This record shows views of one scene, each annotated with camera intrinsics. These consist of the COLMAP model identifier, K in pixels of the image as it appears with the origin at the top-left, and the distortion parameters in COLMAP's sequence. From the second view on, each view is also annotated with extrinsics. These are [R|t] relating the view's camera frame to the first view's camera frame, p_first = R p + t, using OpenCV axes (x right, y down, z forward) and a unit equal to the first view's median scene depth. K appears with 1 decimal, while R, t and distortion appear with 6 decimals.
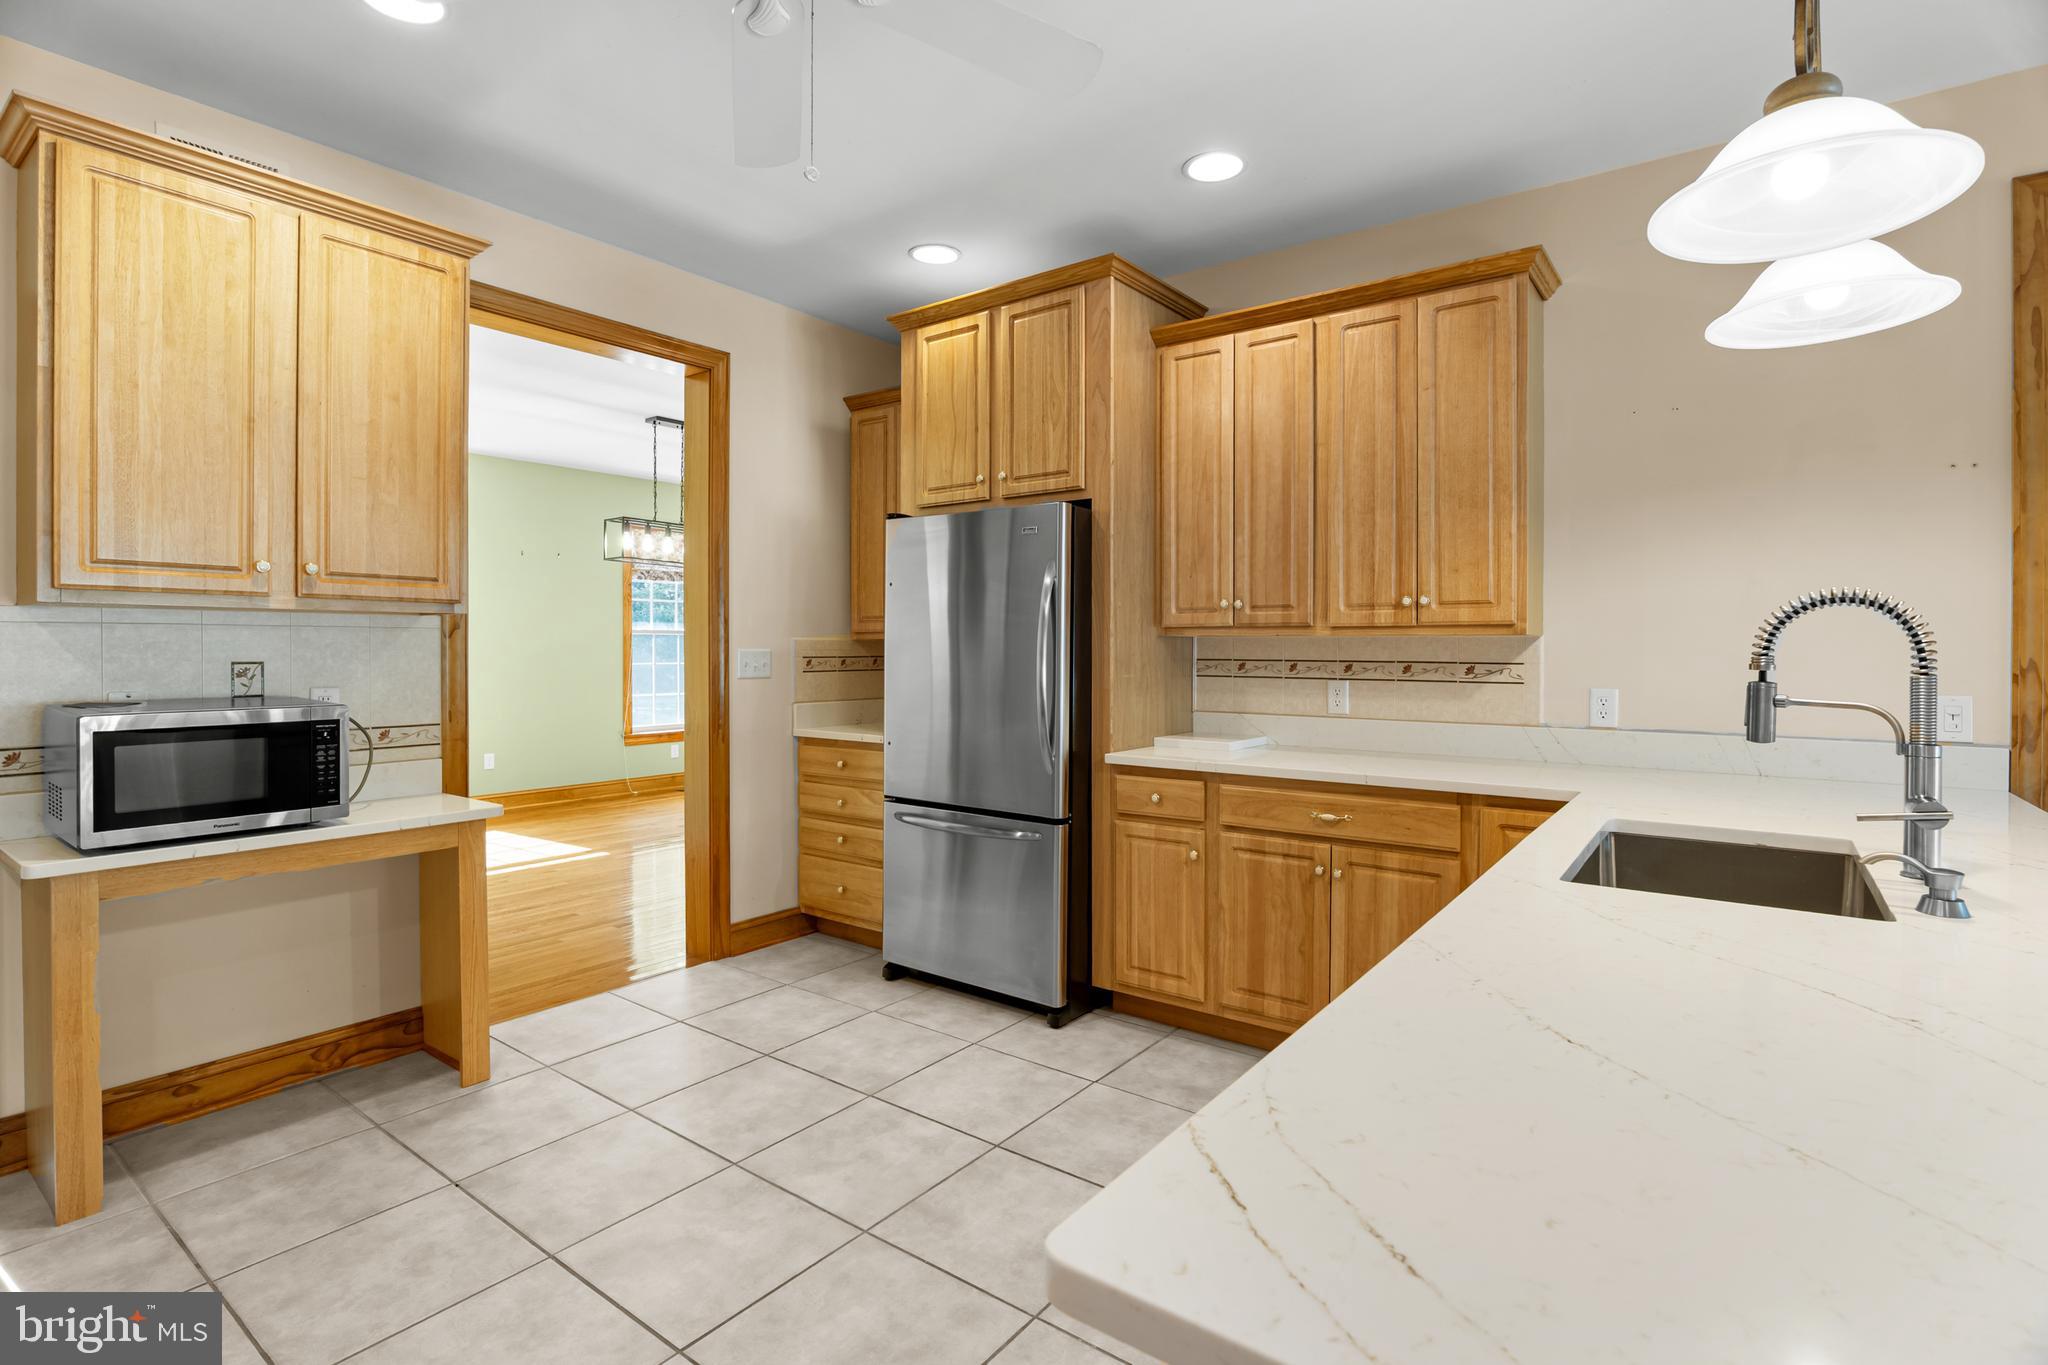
lens RADIAL K [[977.1, 0, 1036.3], [0, 977.1, 656.0], [0, 0, 1]] dist [-0.013687, 0.000708]
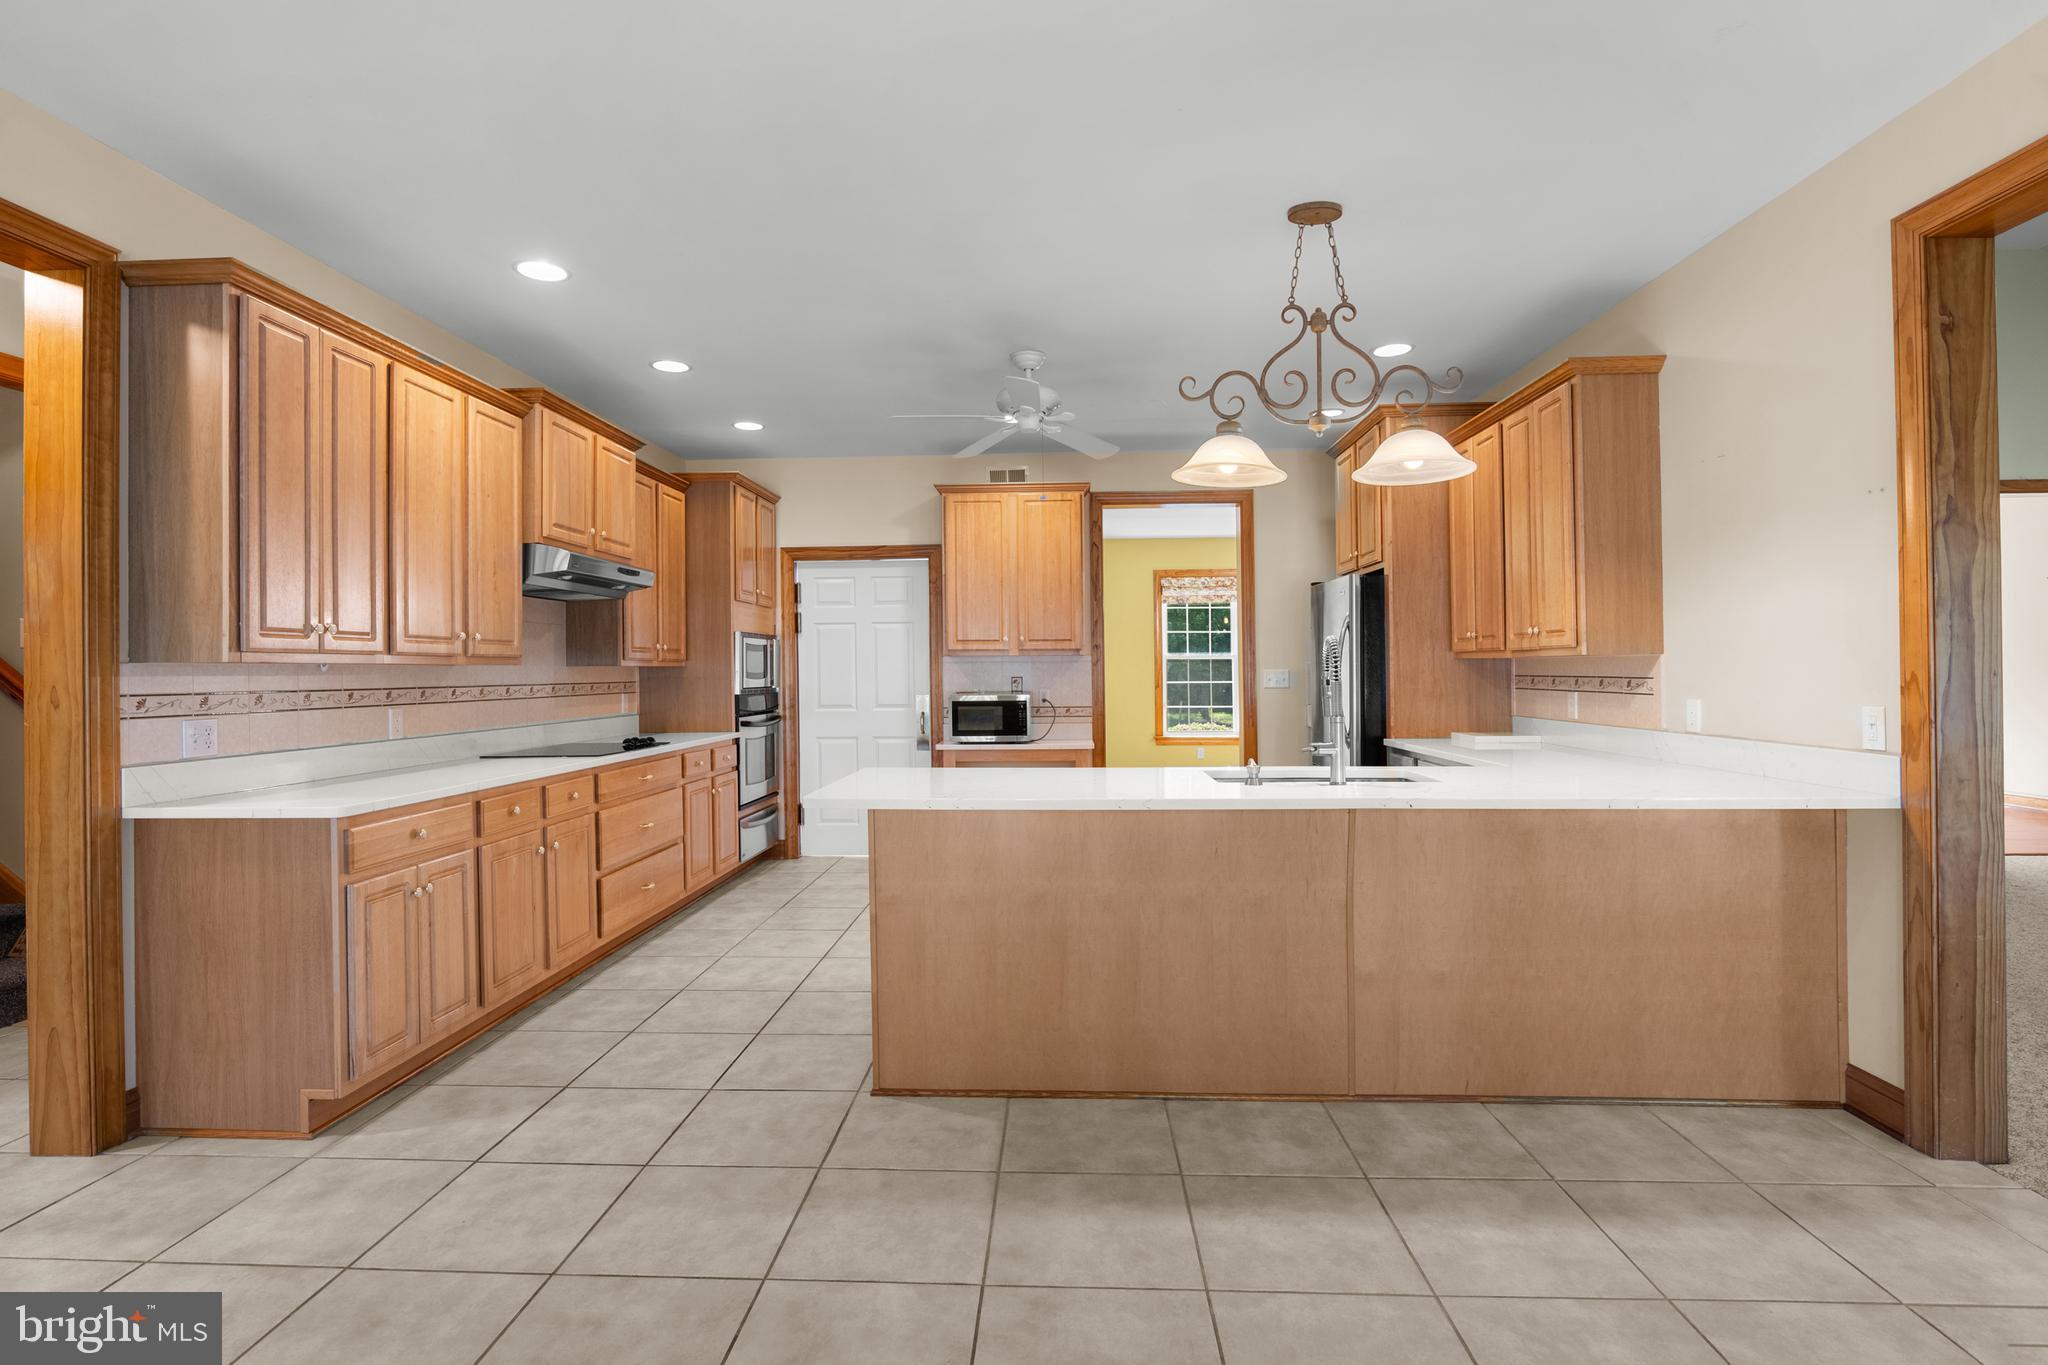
lens RADIAL K [[982.2, 0, 1013.1], [0, 982.2, 666.8], [0, 0, 1]] dist [-0.027378, 0.008602]
pose [[0.551877, -0.009270, -0.833874, 1.244626], [0.002810, 0.999953, -0.009256, 0.003952], [0.833921, 0.002765, 0.551877, -0.365399]]
